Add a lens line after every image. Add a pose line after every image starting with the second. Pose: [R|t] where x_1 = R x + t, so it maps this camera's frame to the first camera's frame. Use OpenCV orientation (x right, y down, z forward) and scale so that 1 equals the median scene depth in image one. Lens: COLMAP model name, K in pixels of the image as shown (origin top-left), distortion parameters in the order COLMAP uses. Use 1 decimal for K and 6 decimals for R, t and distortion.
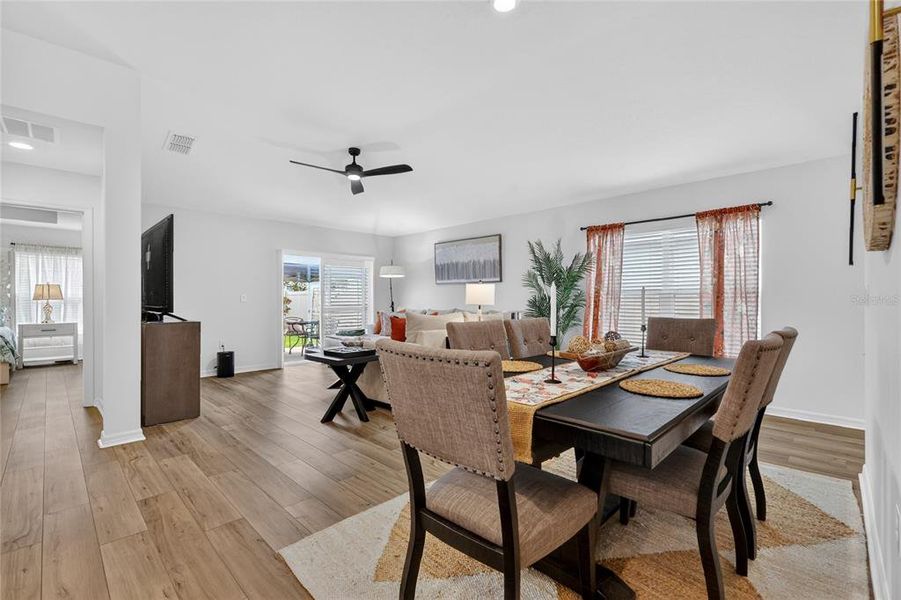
lens RADIAL K [[392.4, 0, 455.0], [0, 392.4, 300.4], [0, 0, 1]] dist [0.003081, 0.000162]
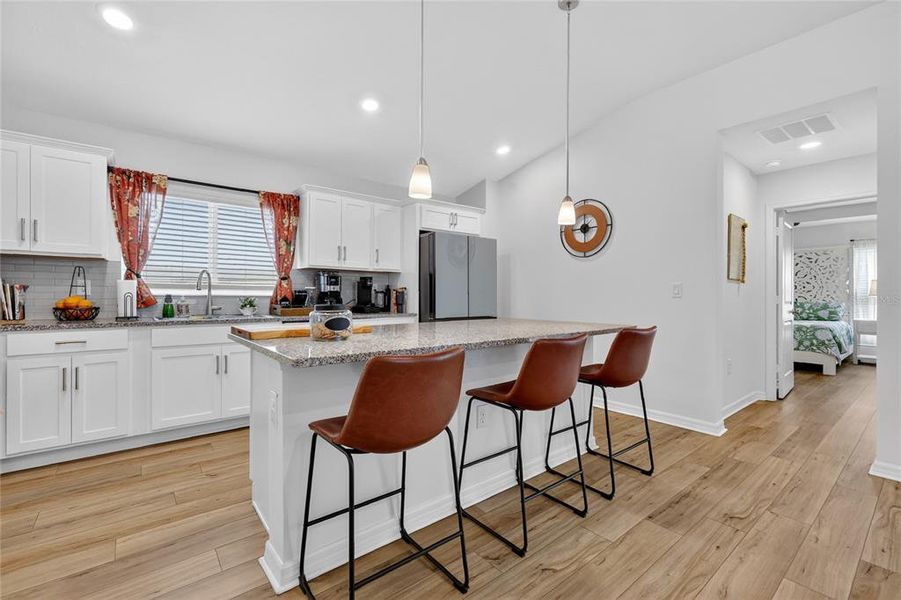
lens RADIAL K [[391.4, 0, 456.2], [0, 391.4, 295.4], [0, 0, 1]] dist [0.002769, -0.000317]
pose [[-0.111945, 0.002792, -0.993710, 0.014307], [-0.005258, 0.999980, 0.003402, -0.000180], [0.993700, 0.005605, -0.111928, 0.131052]]
